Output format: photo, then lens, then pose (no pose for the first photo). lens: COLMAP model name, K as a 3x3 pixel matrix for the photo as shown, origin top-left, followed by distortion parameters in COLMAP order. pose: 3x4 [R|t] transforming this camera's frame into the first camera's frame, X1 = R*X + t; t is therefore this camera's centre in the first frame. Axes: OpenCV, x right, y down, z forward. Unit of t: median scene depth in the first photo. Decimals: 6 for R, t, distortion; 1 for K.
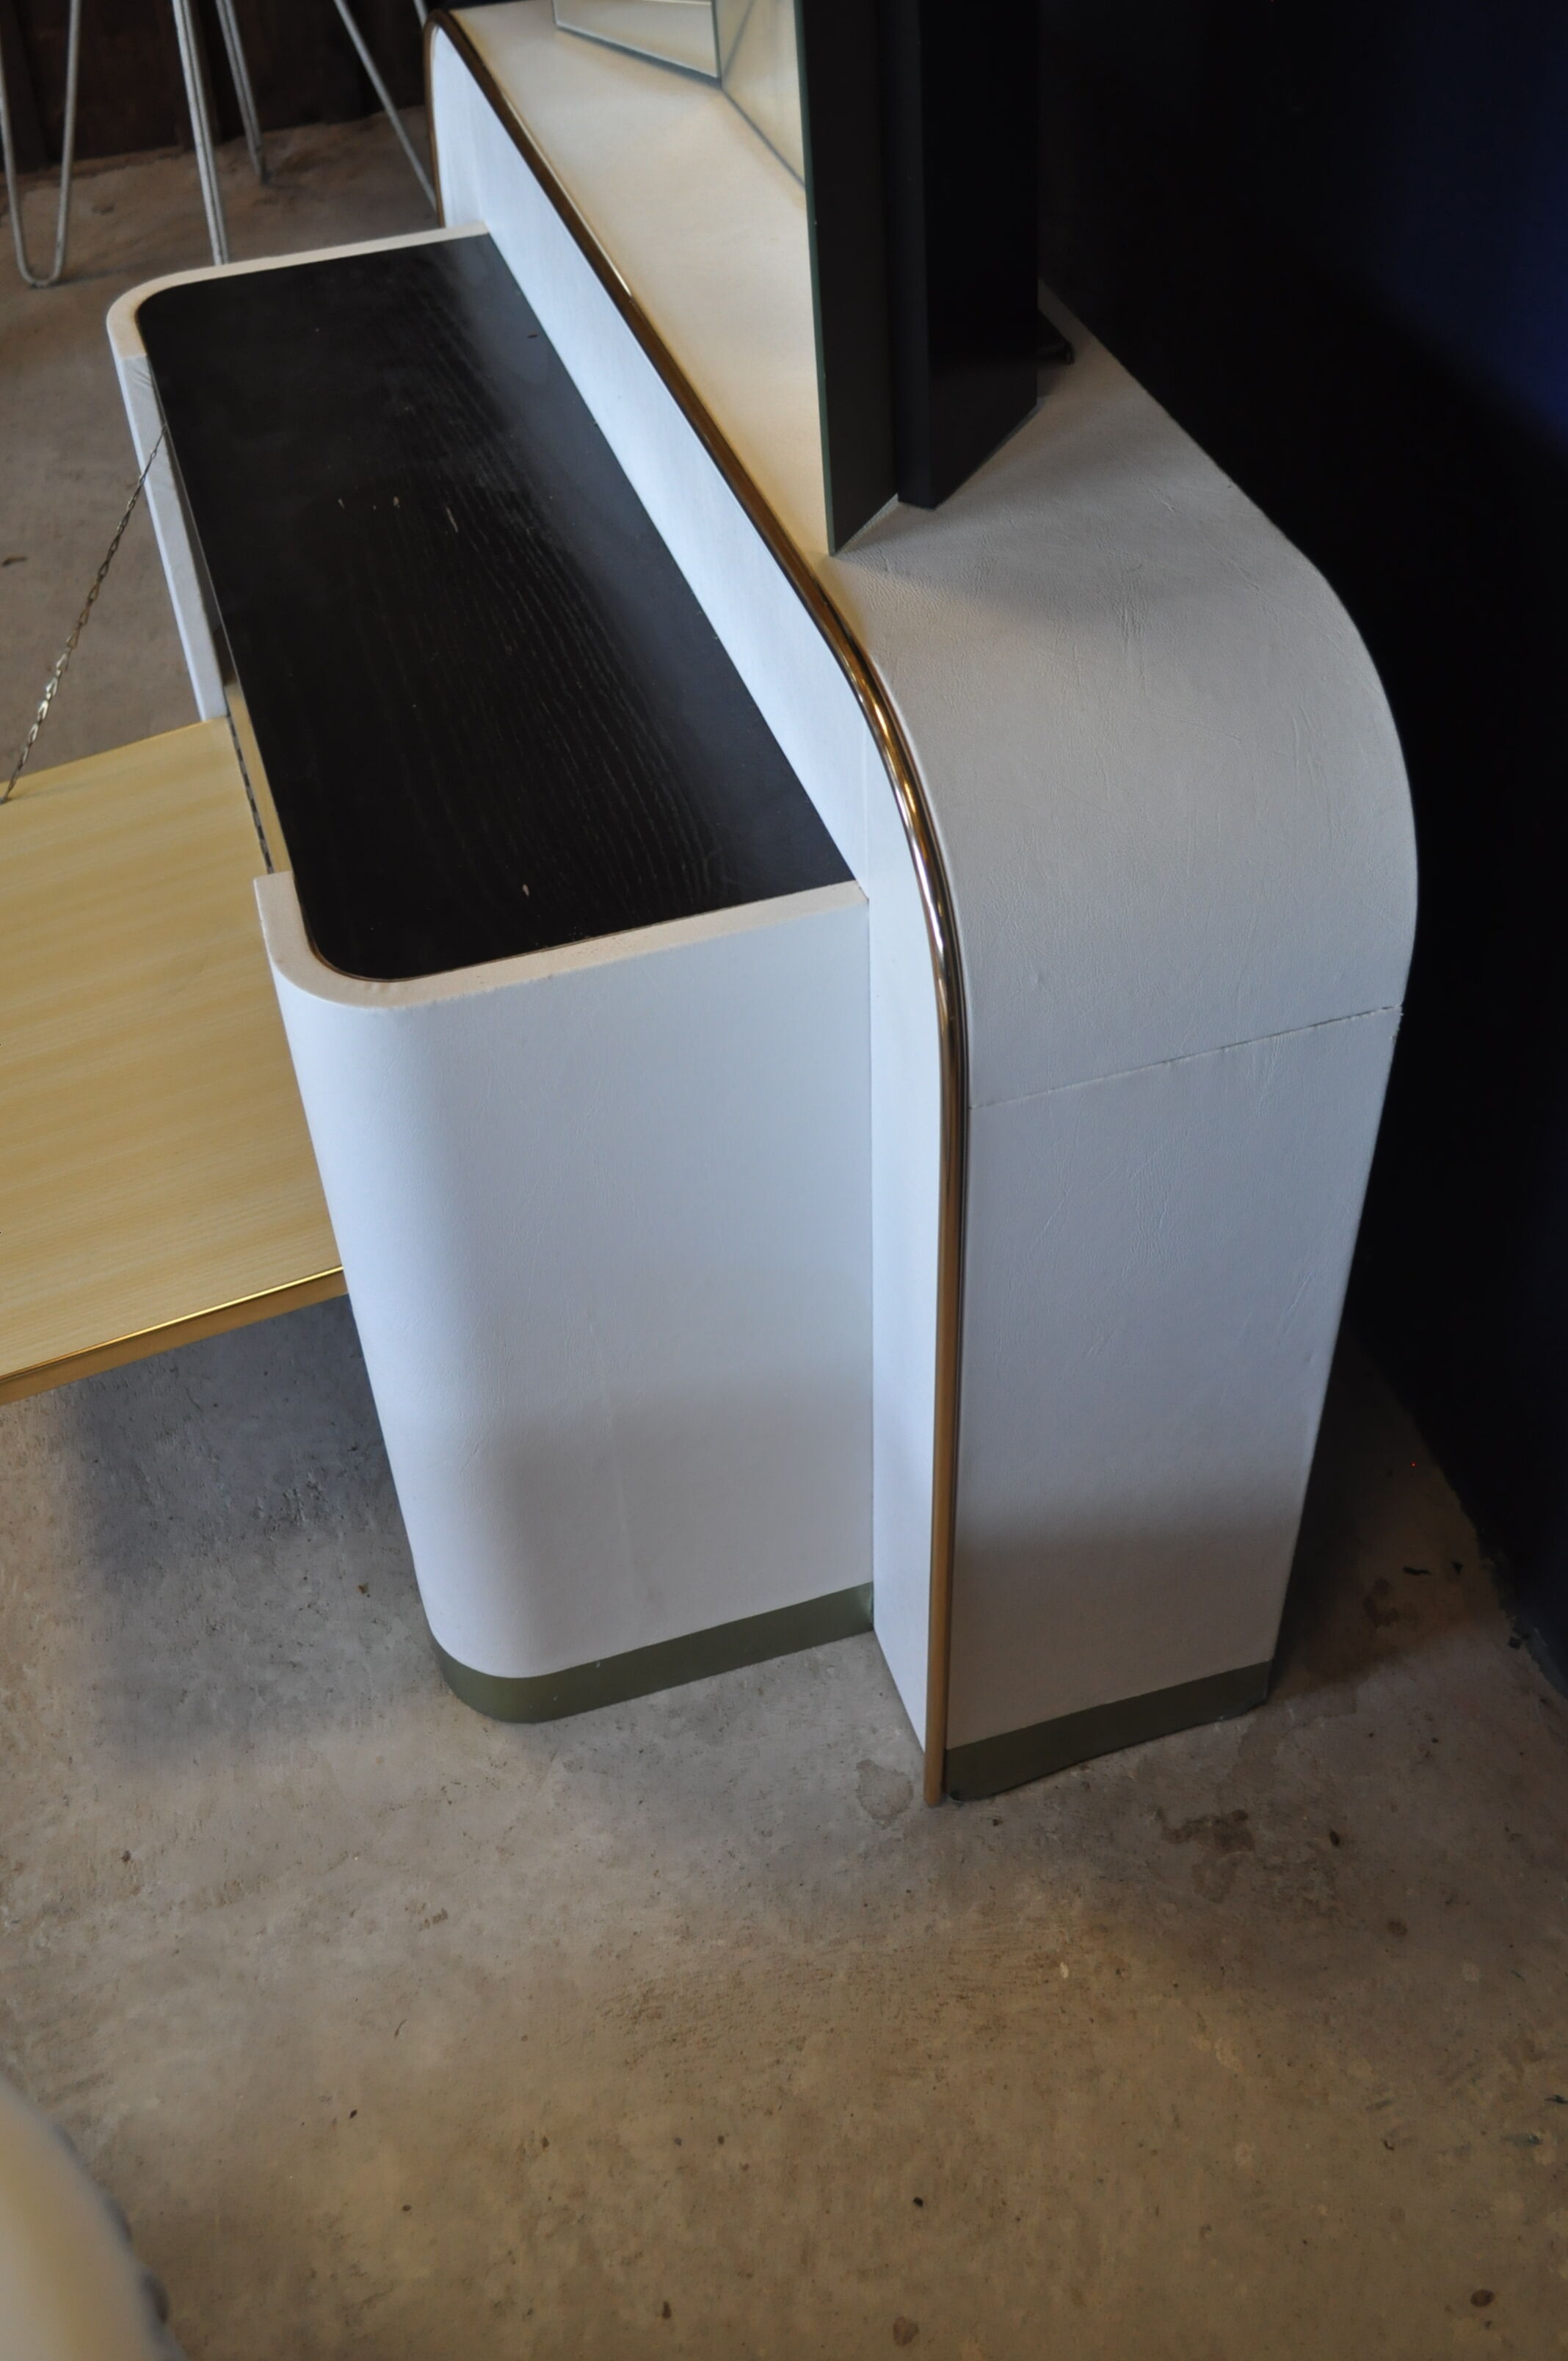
lens RADIAL K [[2395.4, 0, 770.0], [0, 2395.4, 1192.4], [0, 0, 1]] dist [-0.018714, 0.000000]
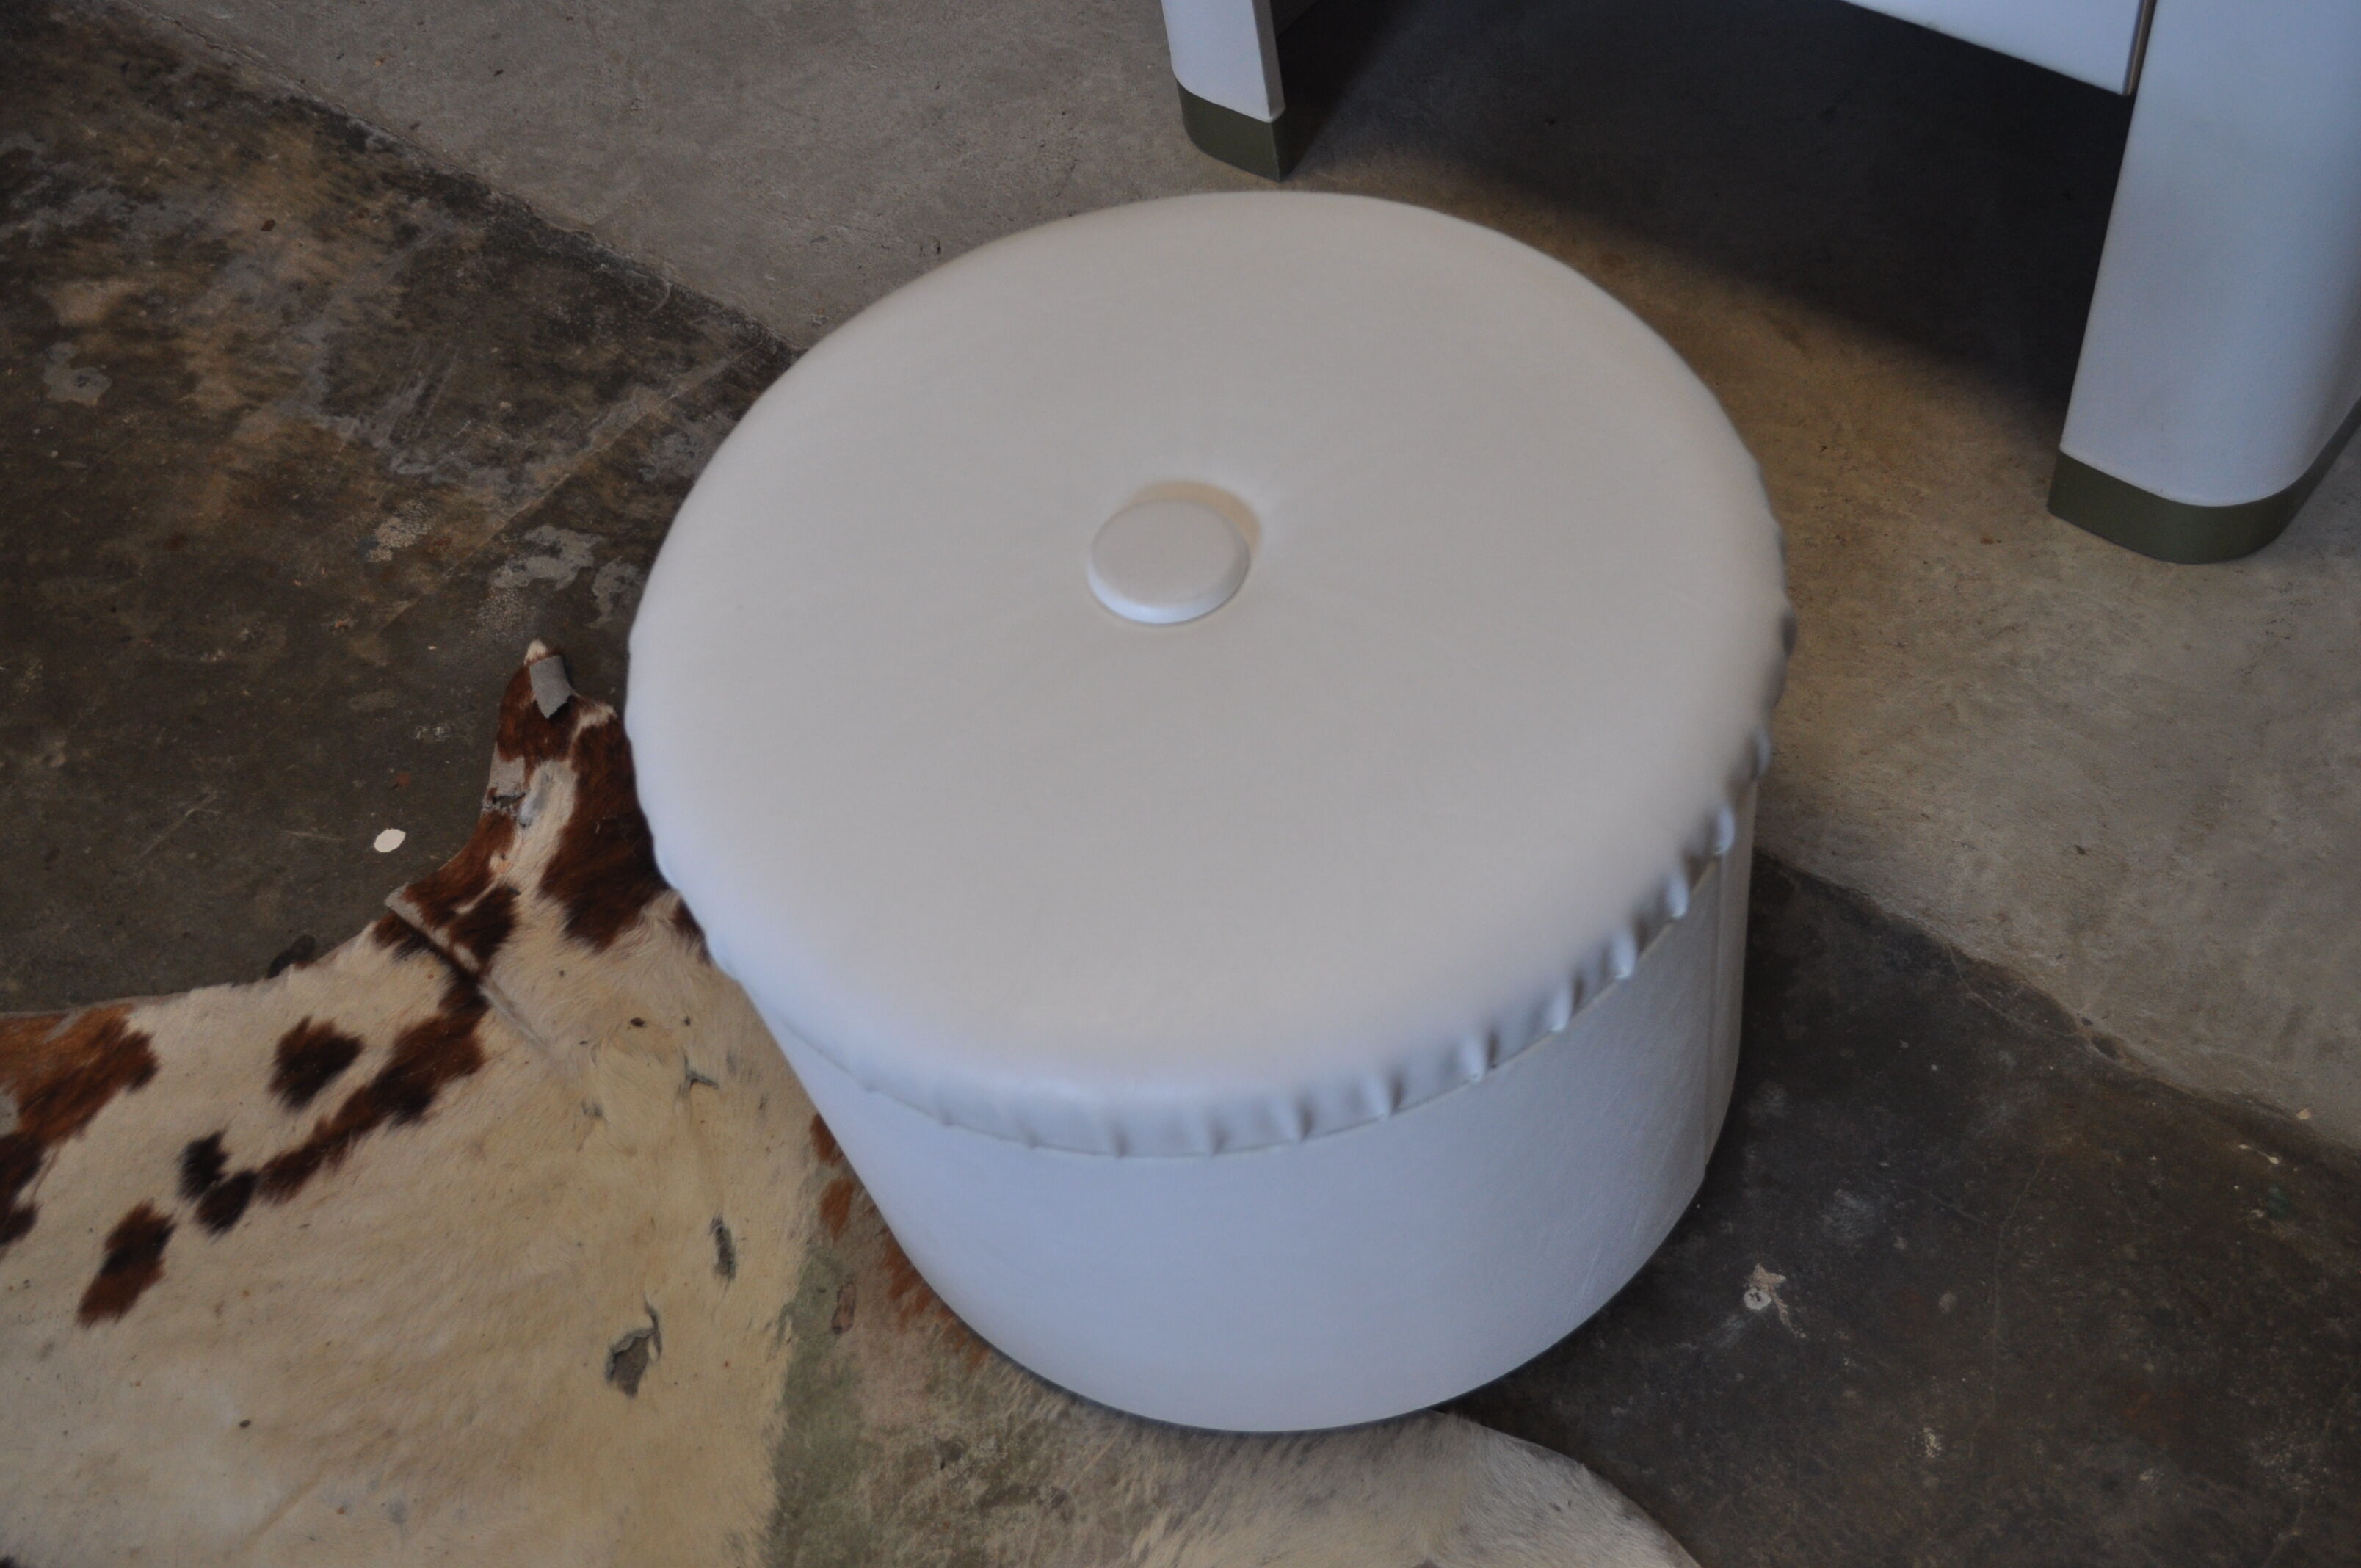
lens RADIAL K [[2395.4, 0, 1183.4], [0, 2395.4, 793.1], [0, 0, 1]] dist [-0.018714, 0.000000]
pose [[0.835567, -0.491220, 0.246029, -0.773930], [0.460041, 0.870395, 0.175429, -0.057318], [-0.300317, -0.033399, 0.953255, 0.239699]]
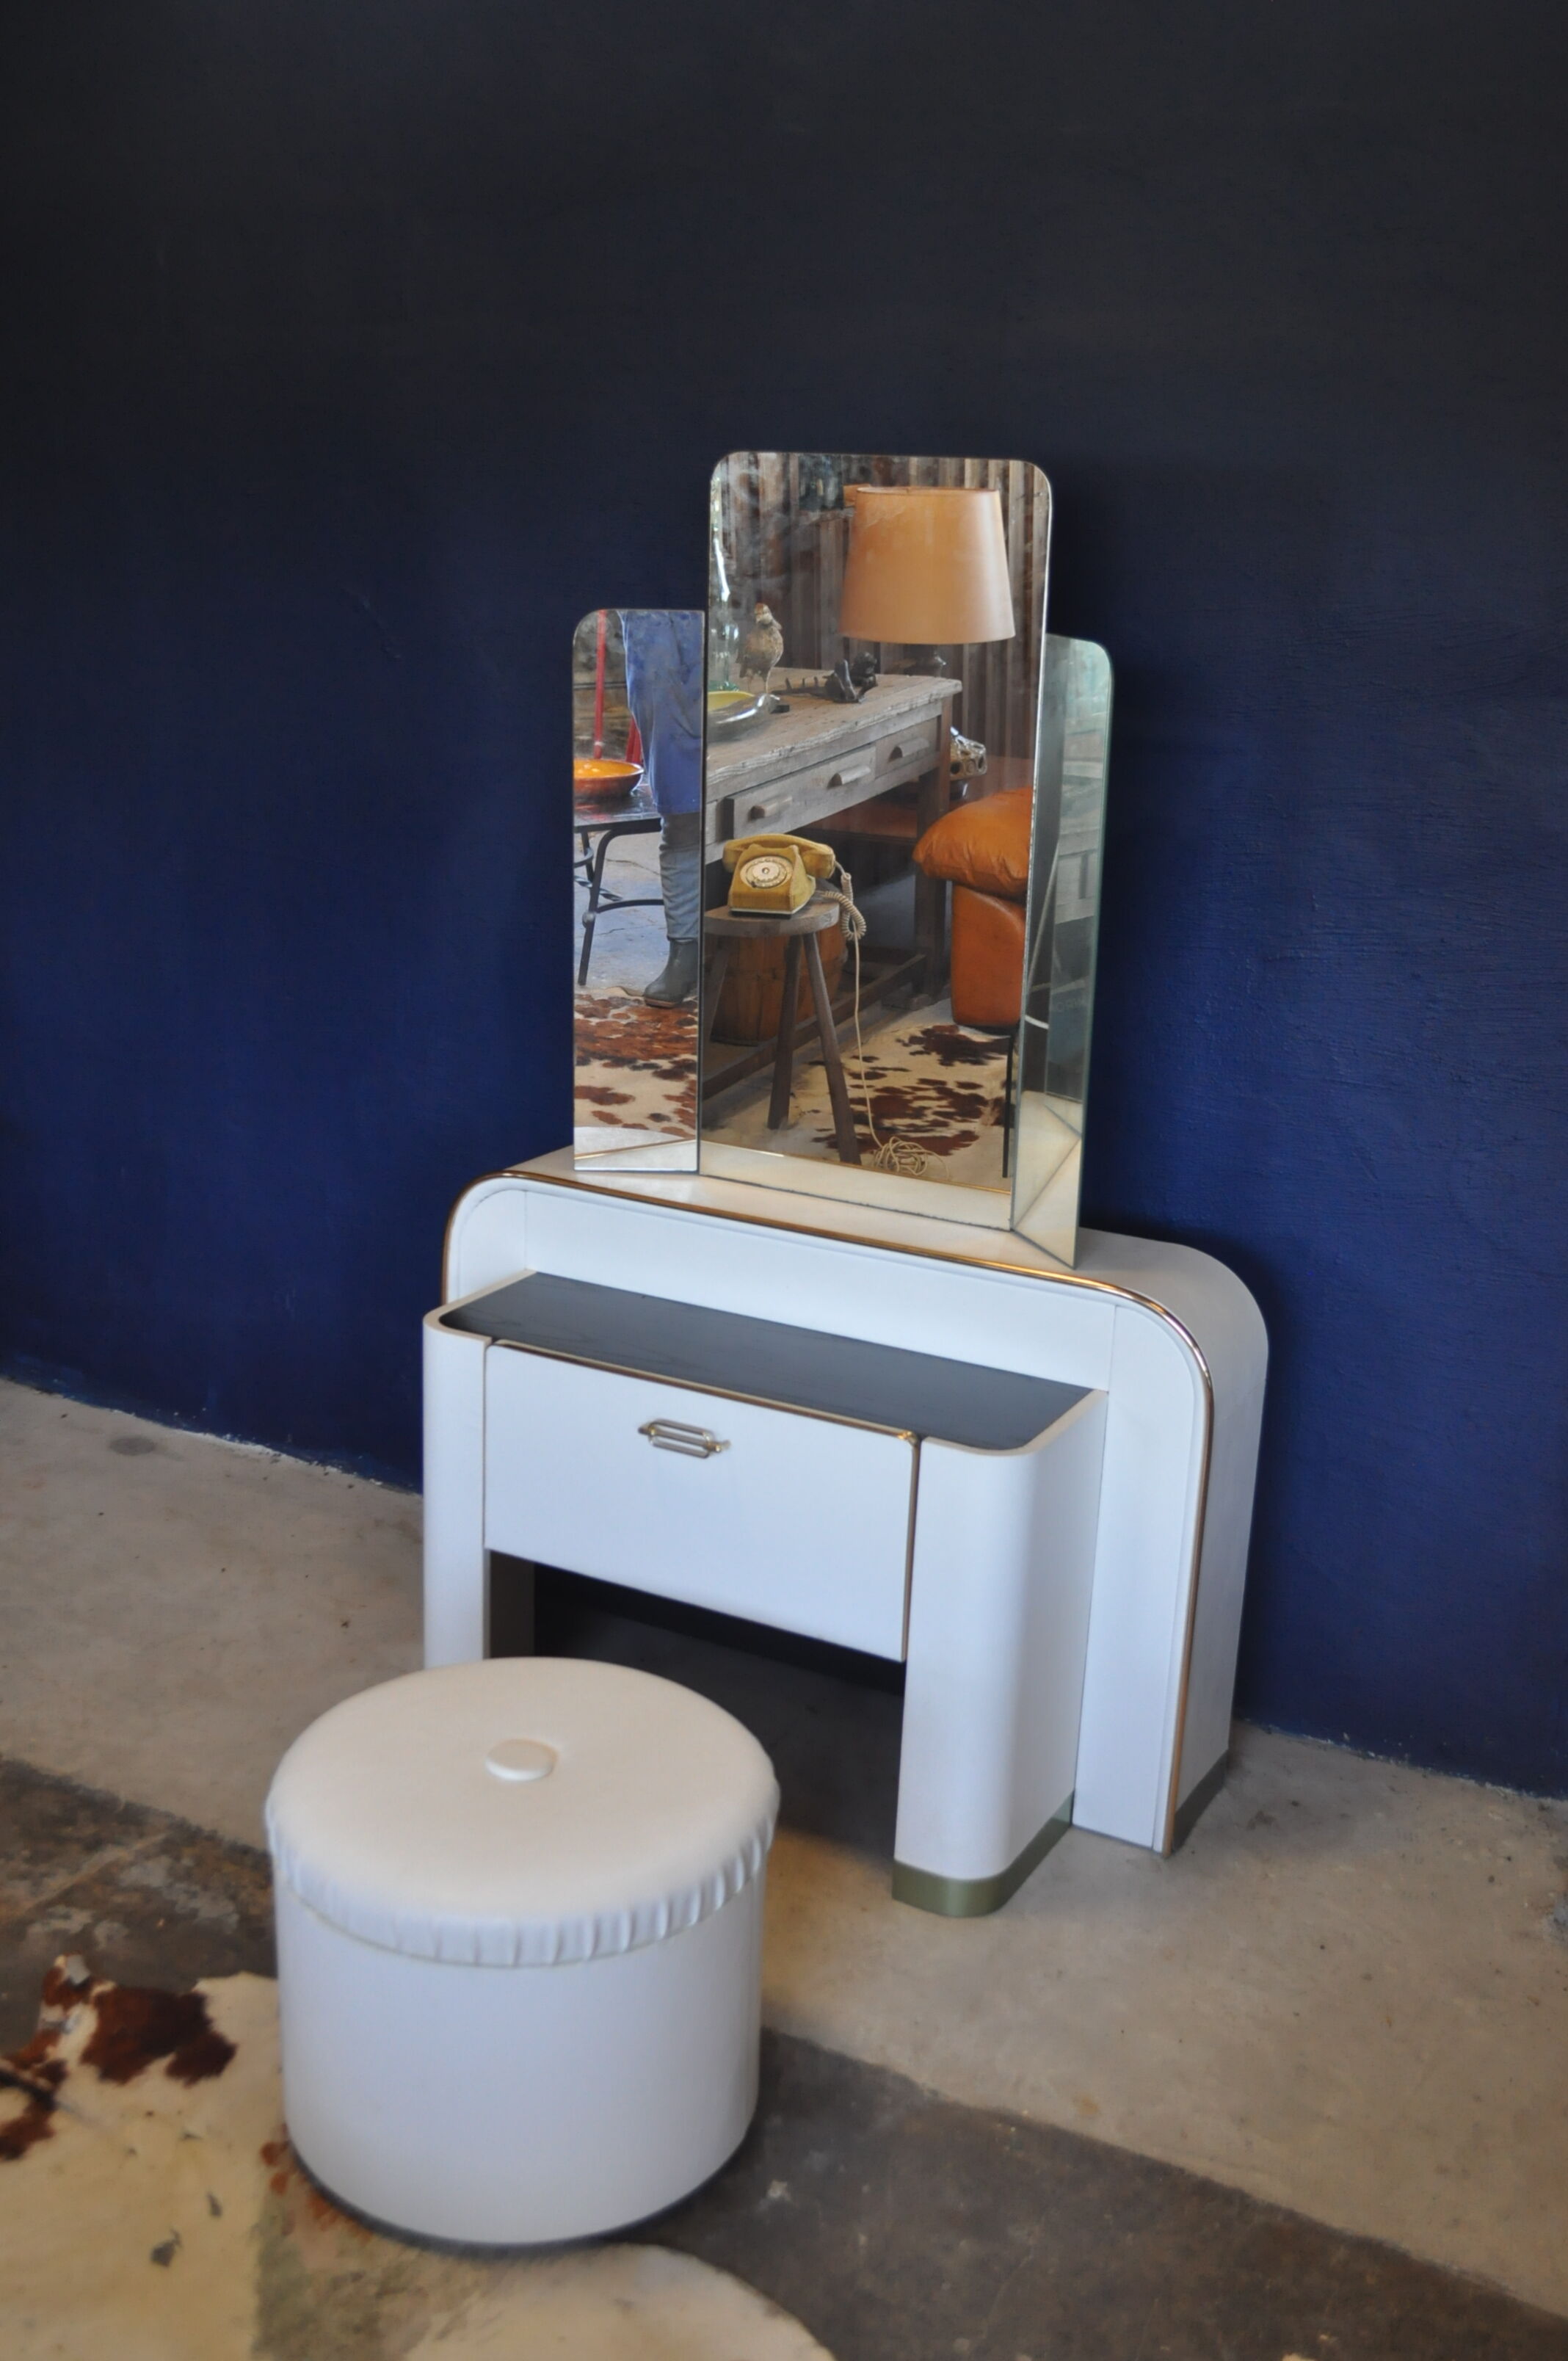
lens RADIAL K [[2395.4, 0, 775.4], [0, 2395.4, 1195.0], [0, 0, 1]] dist [-0.018714, 0.000000]
pose [[0.717055, -0.127758, 0.685208, -1.529626], [0.441886, 0.843581, -0.305136, 0.256130], [-0.539045, 0.521583, 0.661349, -0.482356]]
